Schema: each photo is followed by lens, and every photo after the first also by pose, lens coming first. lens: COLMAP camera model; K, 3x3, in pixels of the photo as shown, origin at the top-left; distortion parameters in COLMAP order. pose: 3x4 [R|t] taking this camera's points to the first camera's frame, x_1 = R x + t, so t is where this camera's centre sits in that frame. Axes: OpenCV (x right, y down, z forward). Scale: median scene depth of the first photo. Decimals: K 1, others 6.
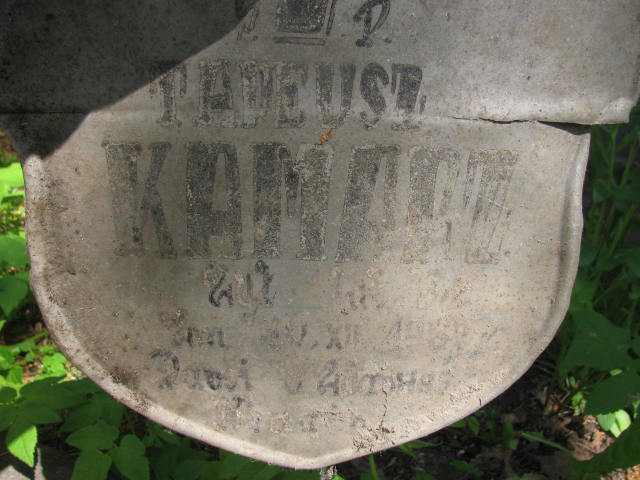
lens RADIAL K [[638.4, 0, 320.7], [0, 638.4, 240.1], [0, 0, 1]] dist [-0.131426, 0.000000]
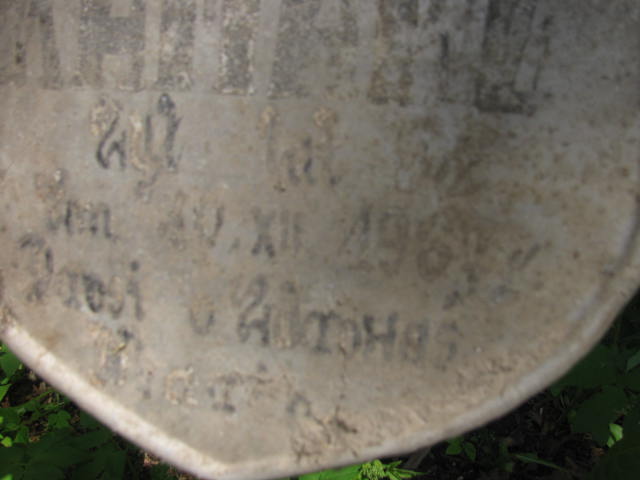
lens RADIAL K [[638.4, 0, 316.8], [0, 638.4, 240.5], [0, 0, 1]] dist [-0.131426, 0.000000]
pose [[0.960852, 0.071595, -0.267651, 0.240108], [-0.145872, 0.952027, -0.269009, 0.320761], [0.235551, 0.297521, 0.925201, 0.432044]]
